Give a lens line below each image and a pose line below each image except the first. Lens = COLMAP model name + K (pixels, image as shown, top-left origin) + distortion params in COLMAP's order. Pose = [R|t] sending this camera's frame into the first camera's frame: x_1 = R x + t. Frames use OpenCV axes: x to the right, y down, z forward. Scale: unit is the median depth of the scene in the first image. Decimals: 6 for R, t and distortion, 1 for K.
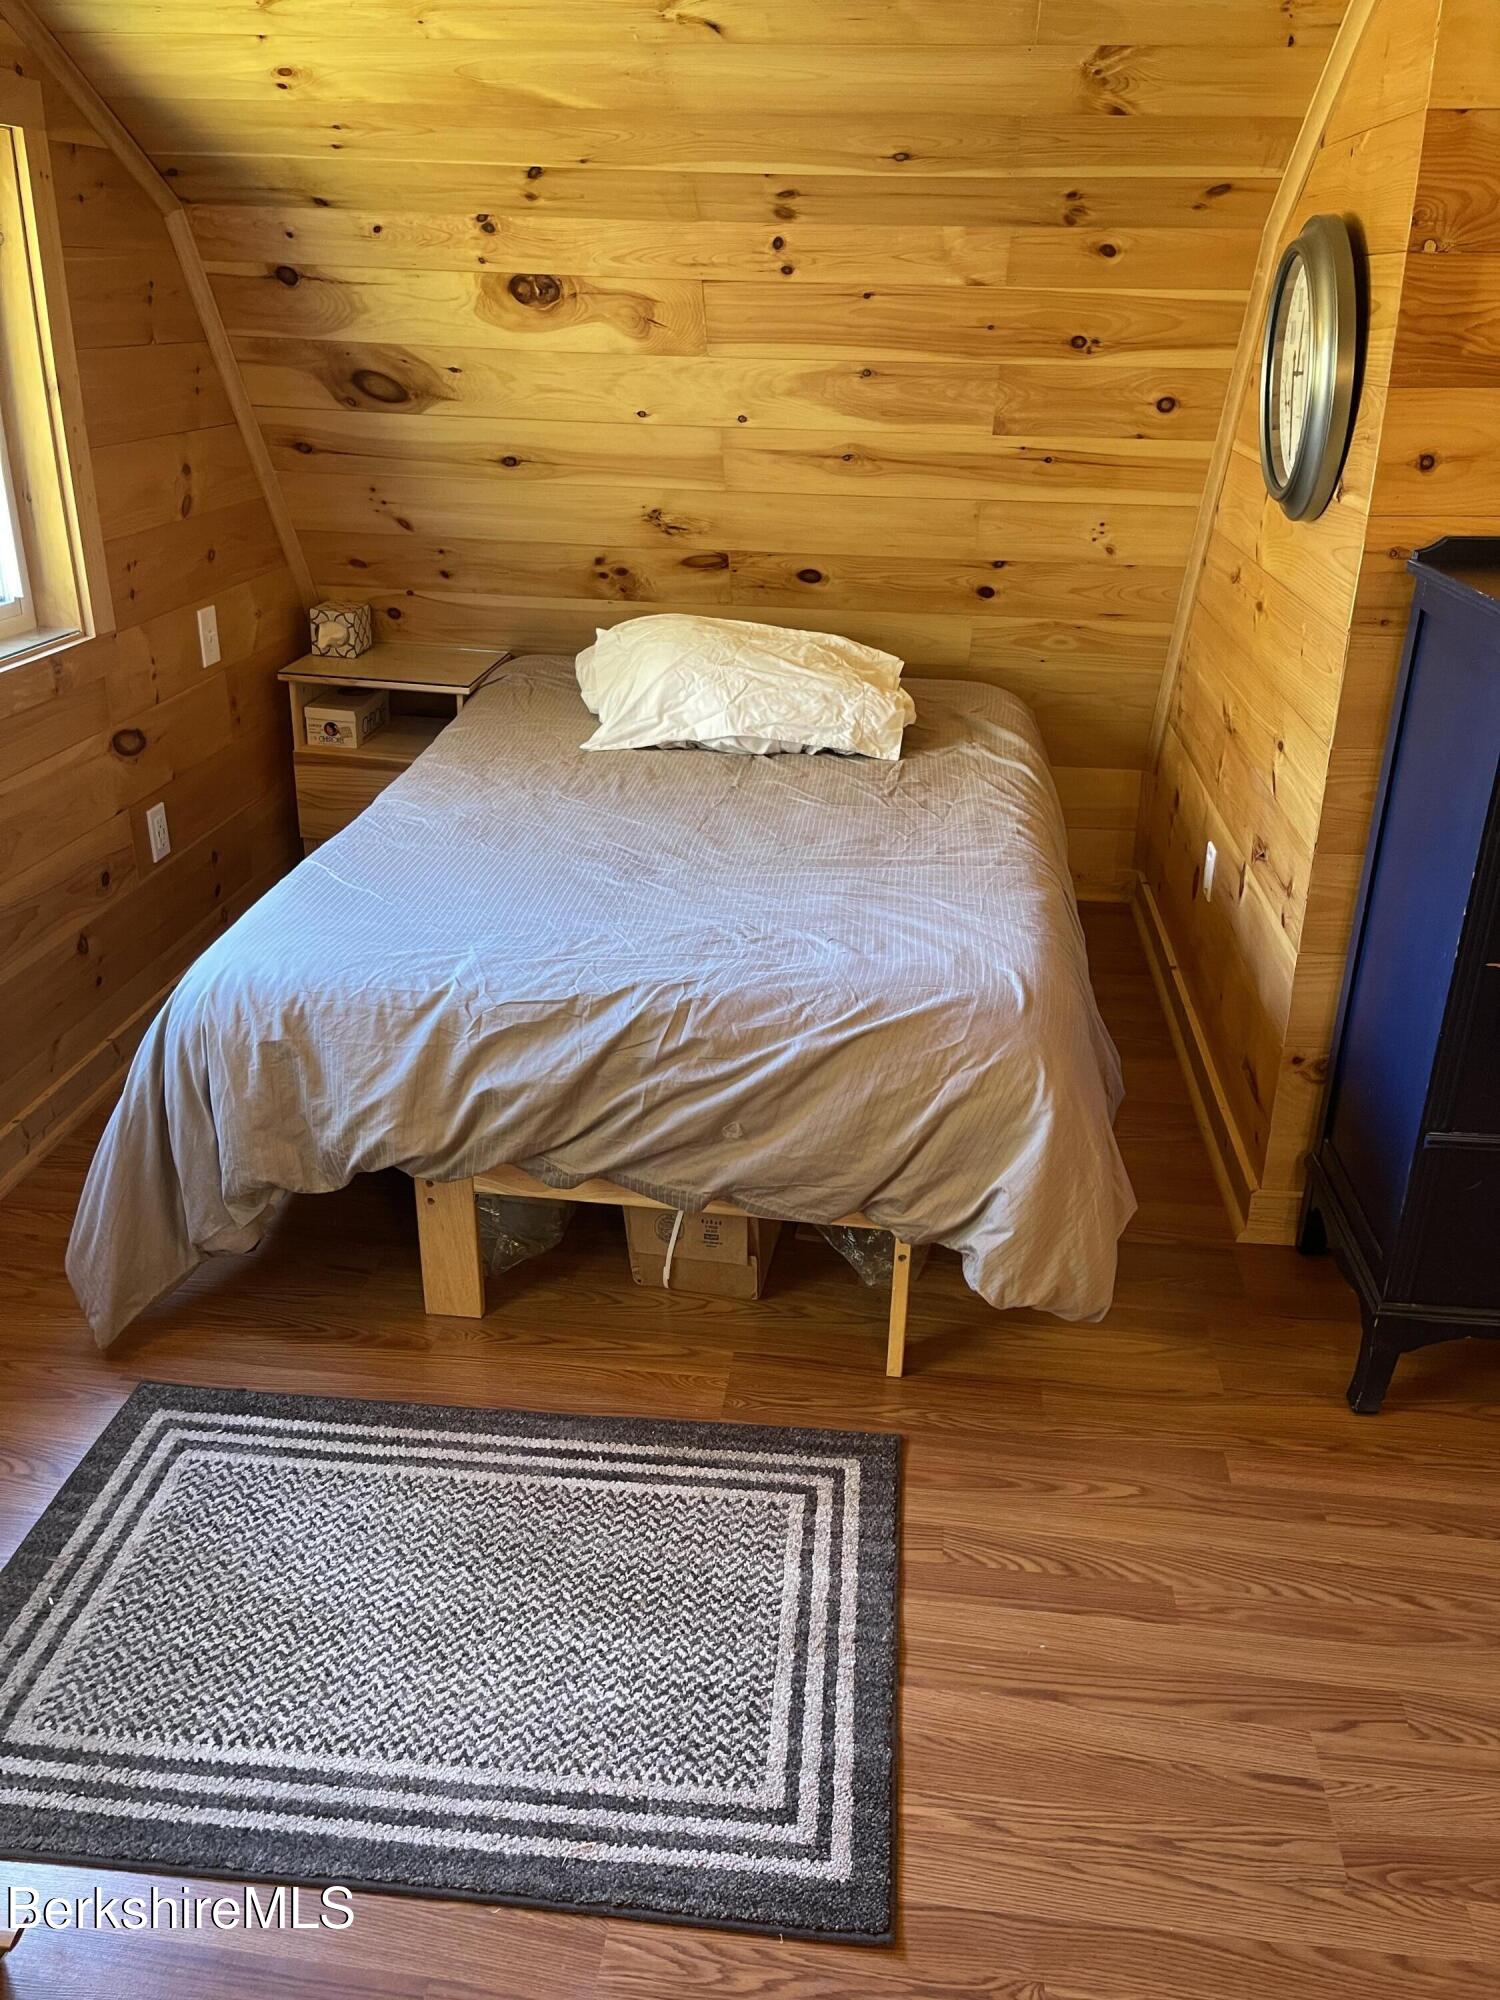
lens RADIAL K [[1516.9, 0, 757.1], [0, 1516.9, 1001.2], [0, 0, 1]] dist [0.042505, -0.037361]
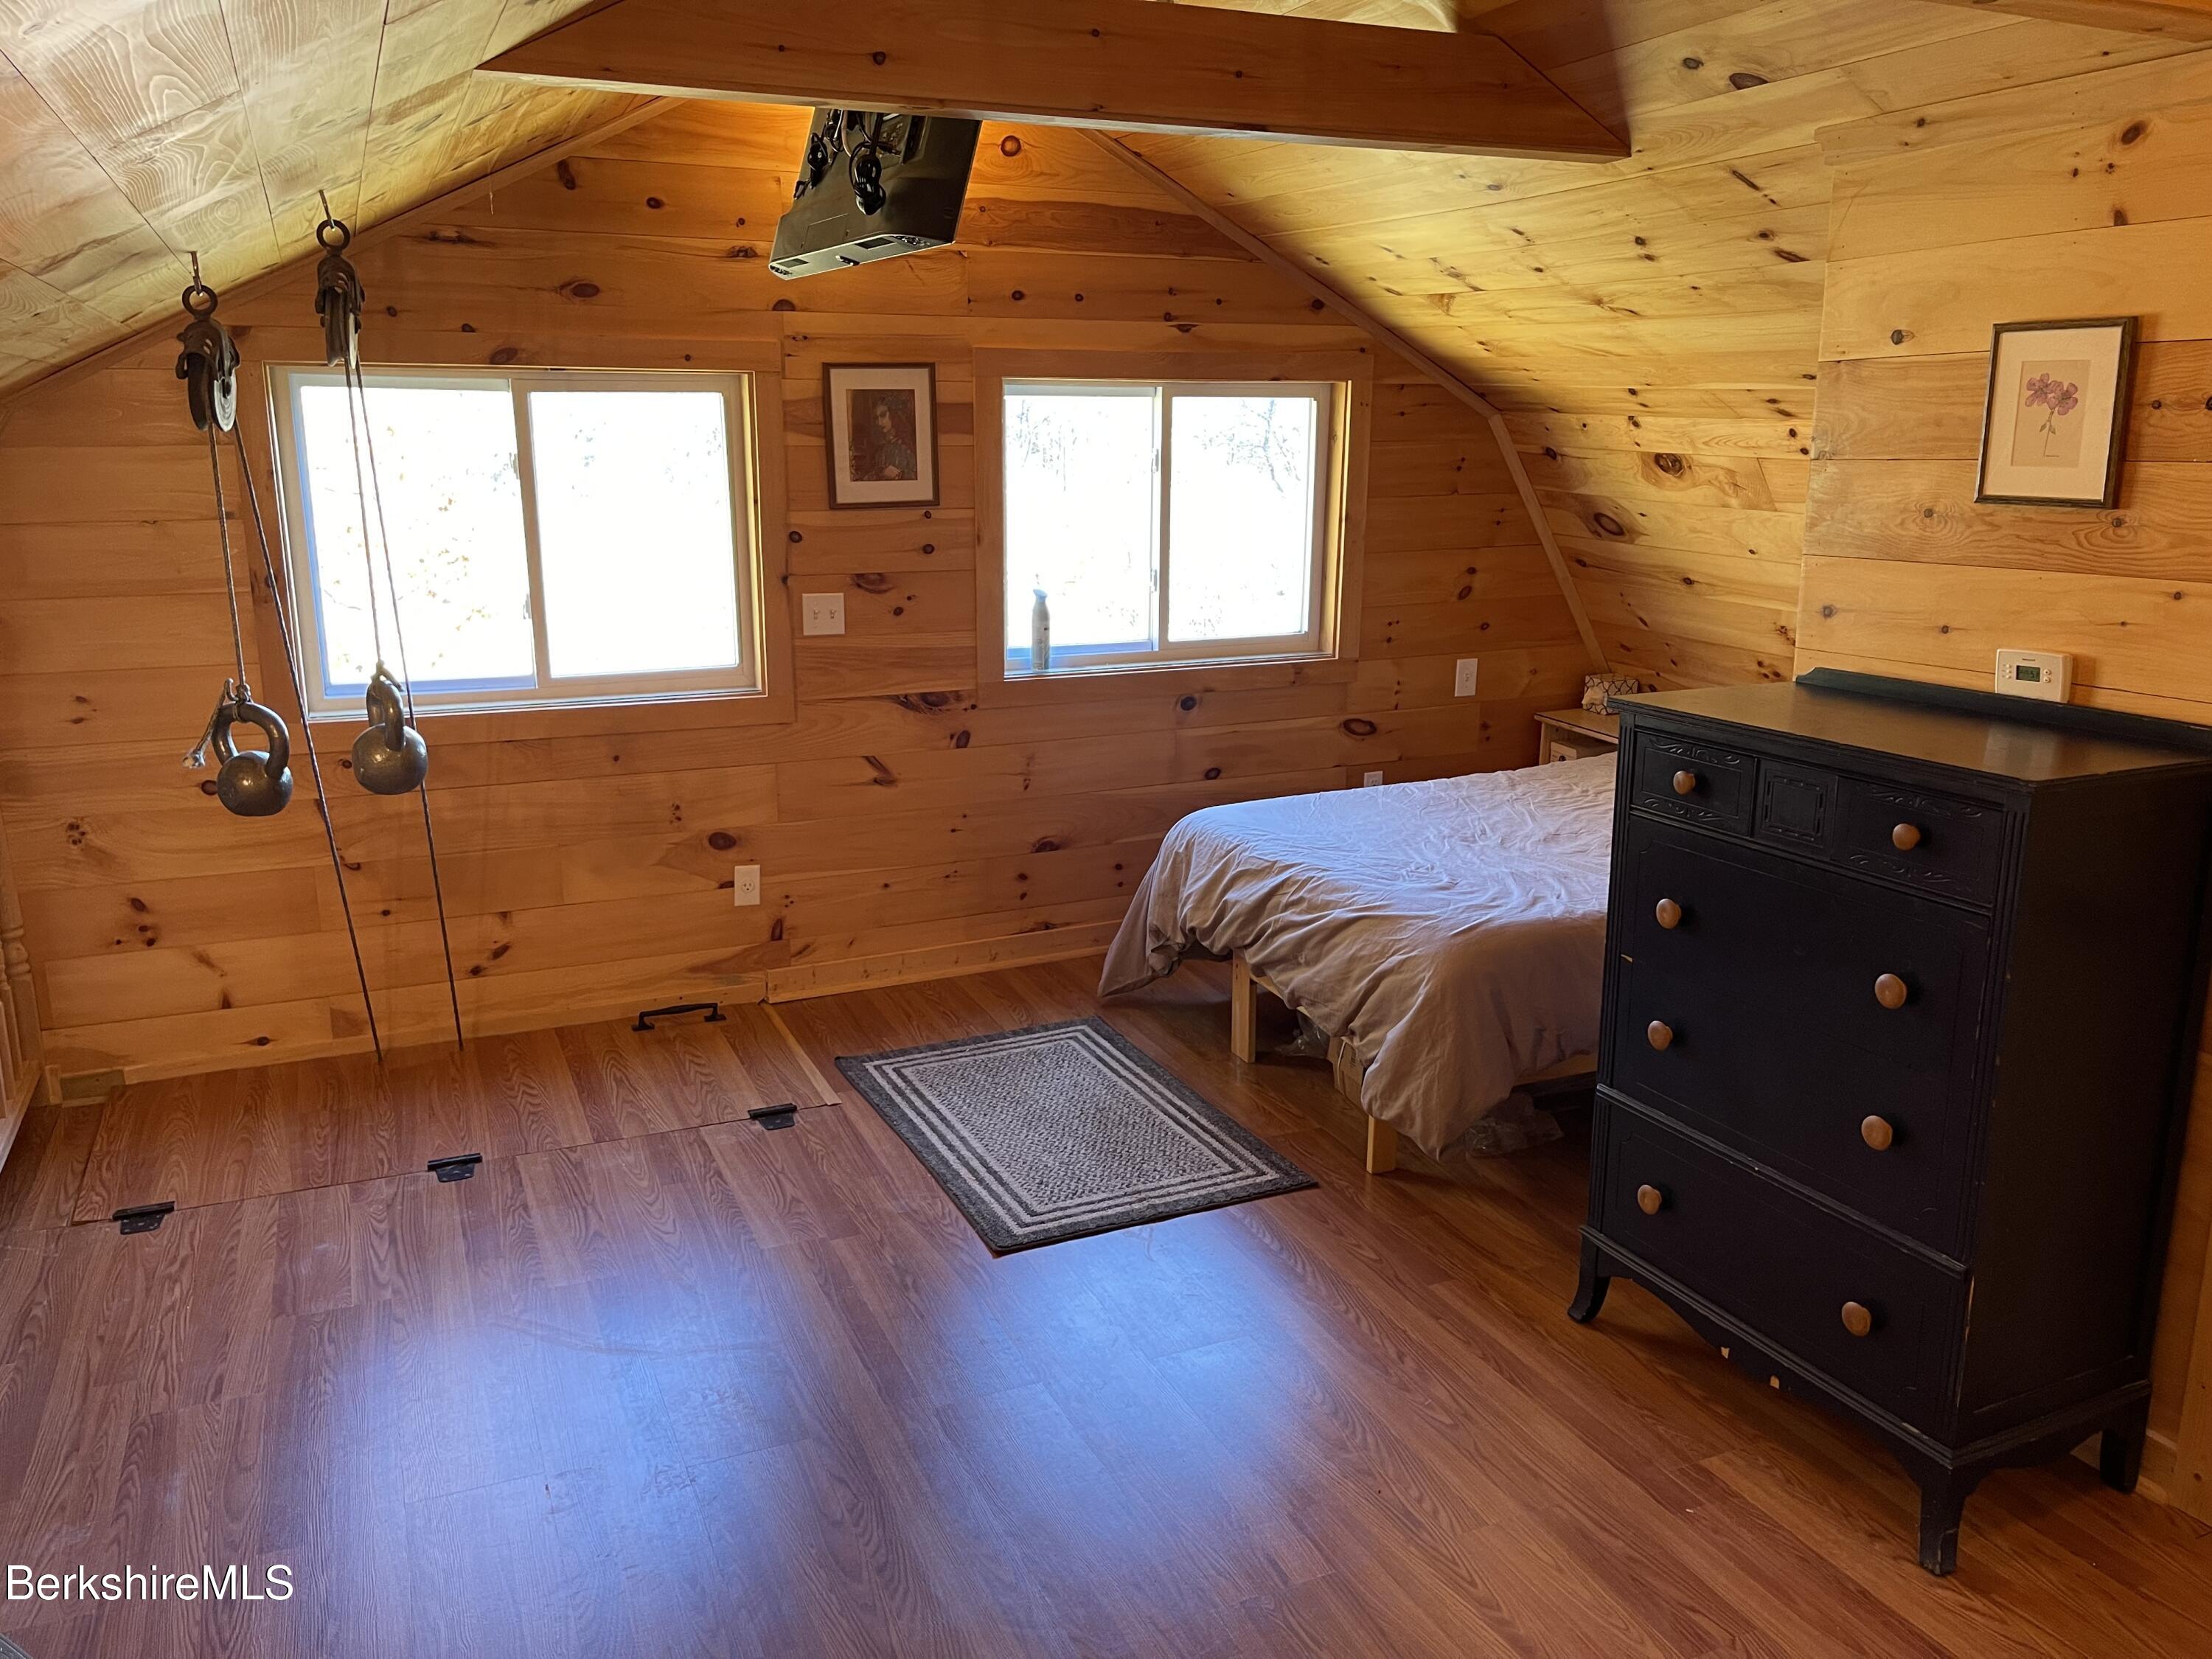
lens RADIAL K [[1677.7, 0, 1125.1], [0, 1677.7, 811.7], [0, 0, 1]] dist [0.042505, -0.037361]
pose [[0.514787, 0.183910, -0.837360, 1.327202], [-0.348104, 0.937421, -0.008119, 0.018555], [0.783465, 0.295668, 0.546592, -0.176733]]
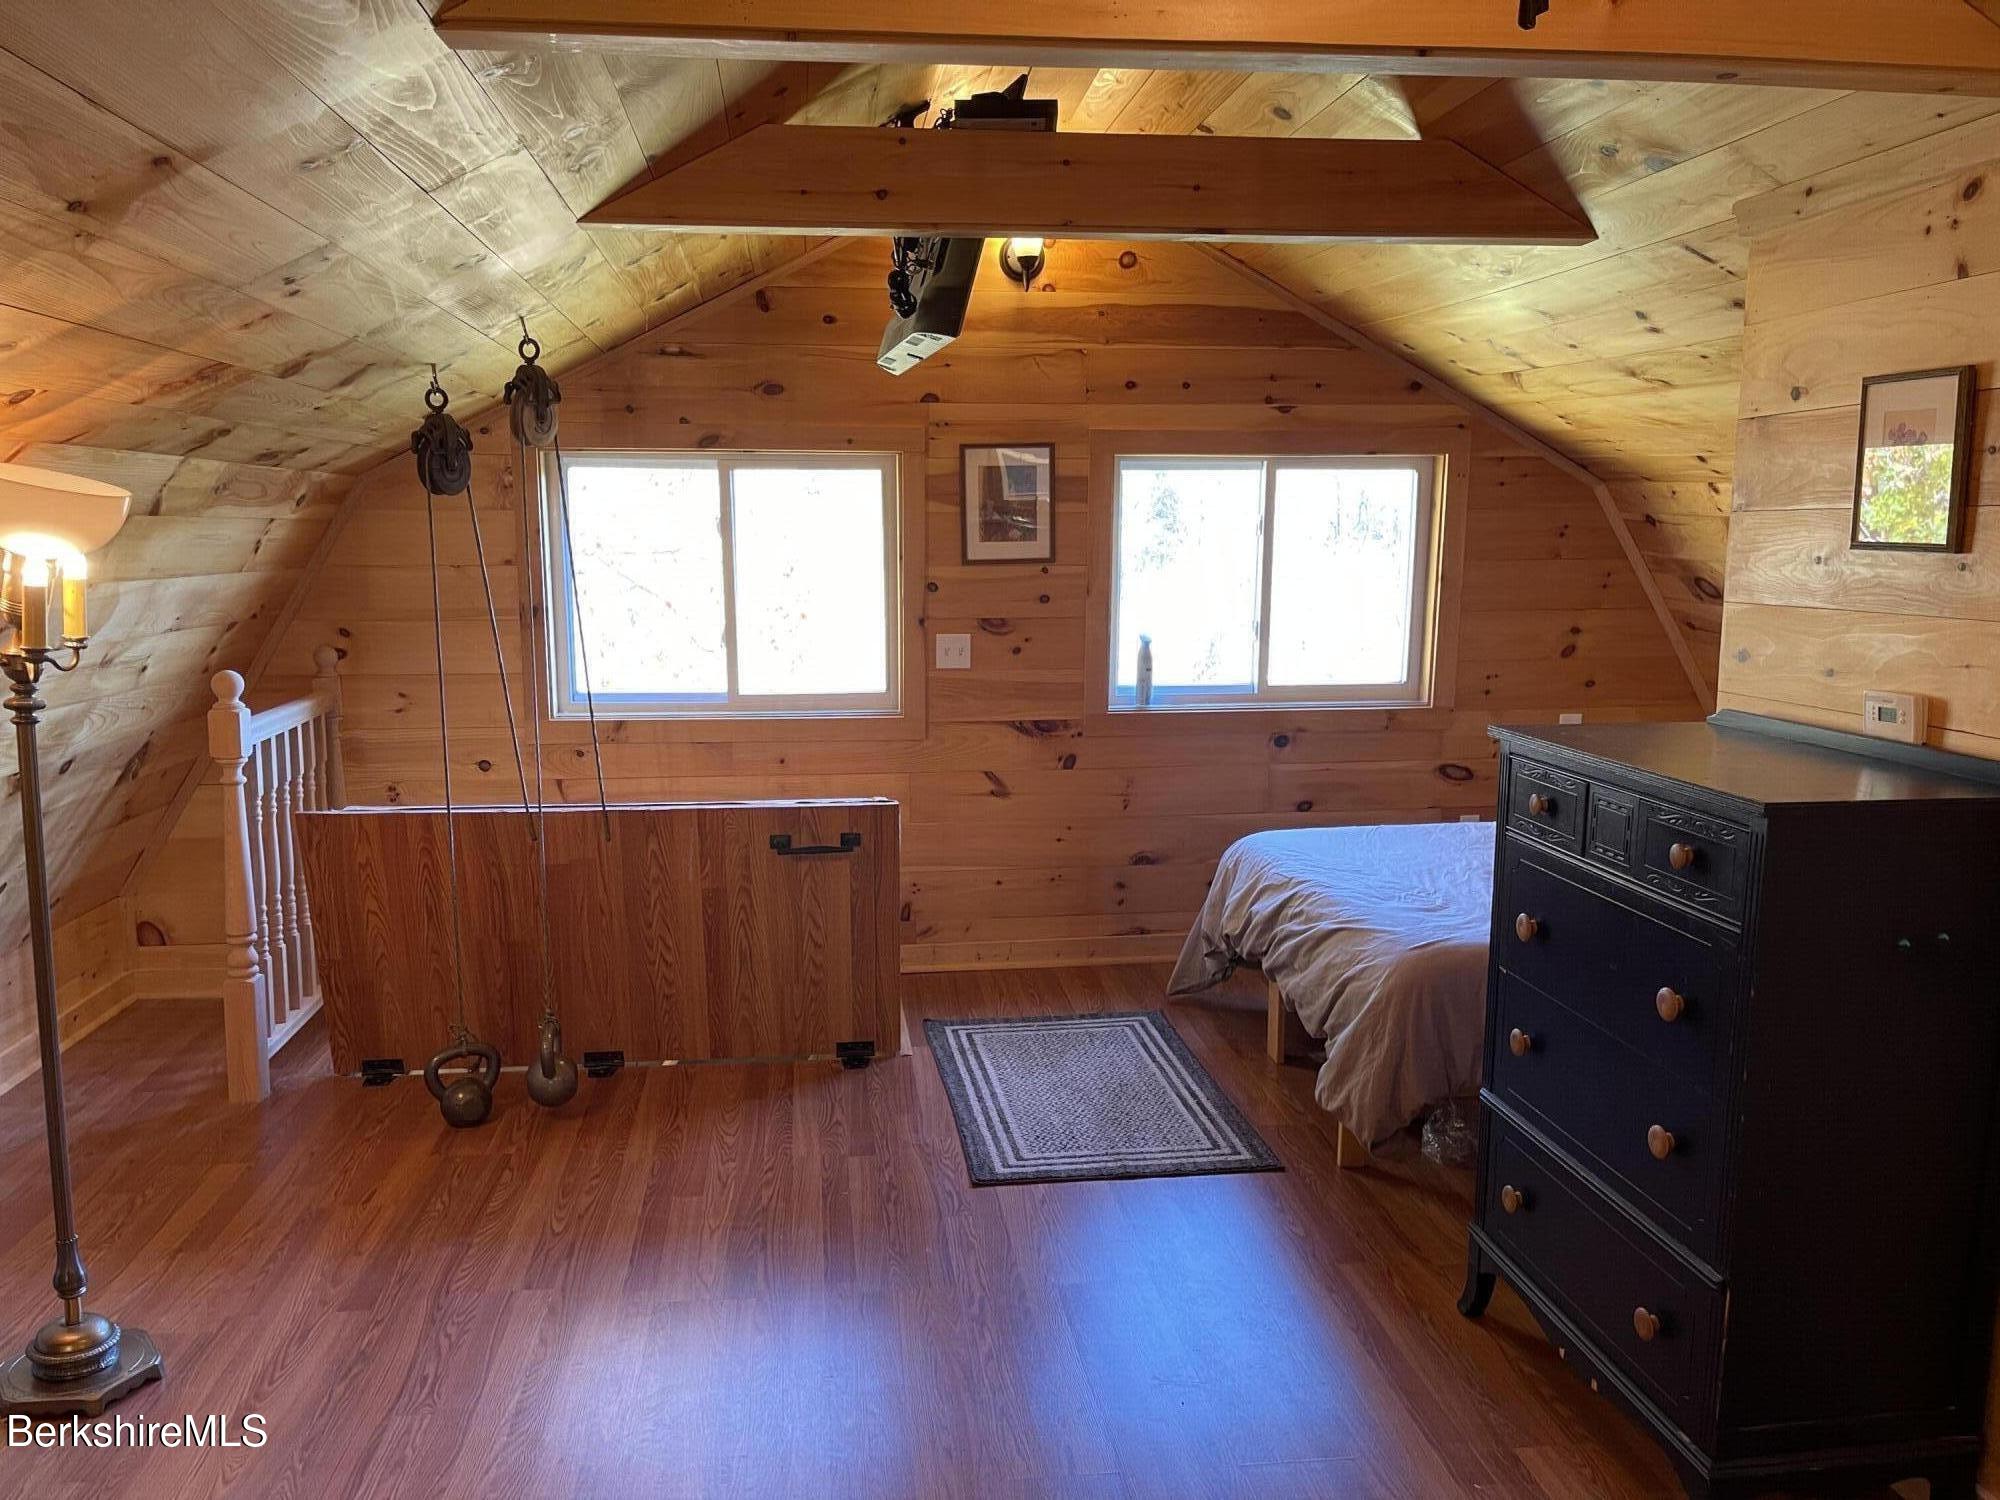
lens RADIAL K [[1516.9, 0, 987.5], [0, 1516.9, 770.4], [0, 0, 1]] dist [0.042505, -0.037361]
pose [[0.231460, 0.152979, -0.960741, 1.551880], [-0.397393, 0.916277, 0.050160, -0.068036], [0.887978, 0.370182, 0.272875, 0.093089]]
